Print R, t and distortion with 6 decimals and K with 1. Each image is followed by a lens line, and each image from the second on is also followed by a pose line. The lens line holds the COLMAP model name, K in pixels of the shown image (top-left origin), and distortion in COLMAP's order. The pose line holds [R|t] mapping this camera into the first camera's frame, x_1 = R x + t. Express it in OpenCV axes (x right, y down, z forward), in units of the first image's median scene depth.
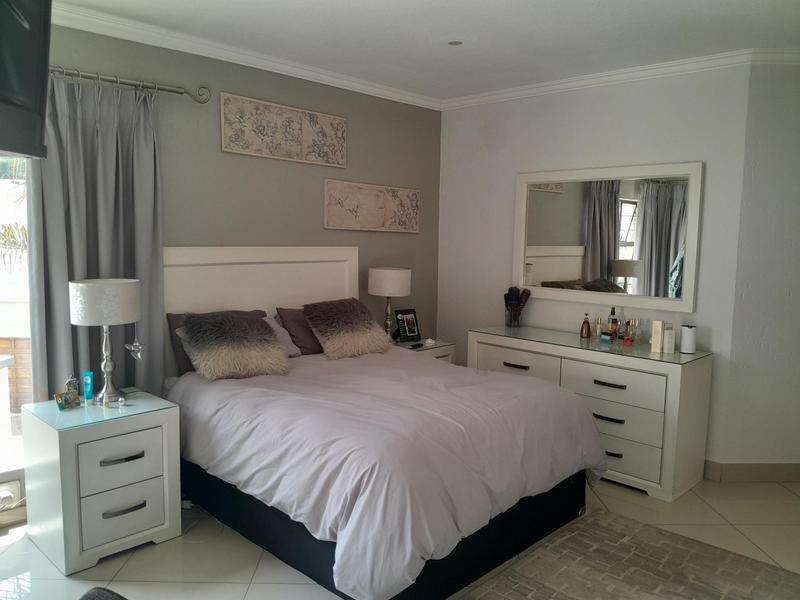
lens RADIAL K [[622.8, 0, 392.6], [0, 622.8, 293.6], [0, 0, 1]] dist [0.008372, -0.047671]
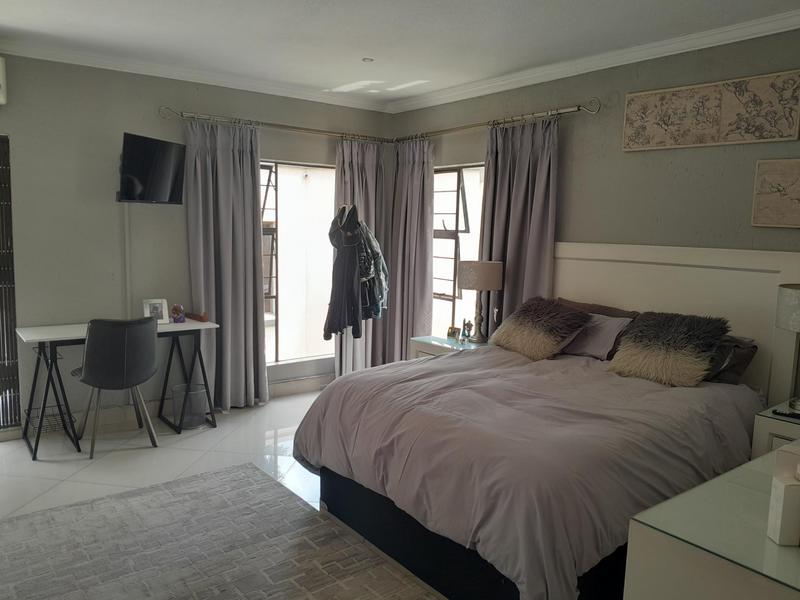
lens RADIAL K [[622.8, 0, 392.6], [0, 622.8, 293.6], [0, 0, 1]] dist [0.008372, -0.047671]
pose [[-0.147136, 0.083926, -0.985549, 0.778013], [-0.120373, 0.987469, 0.102061, -0.053016], [0.981764, 0.133650, -0.135190, 0.754952]]
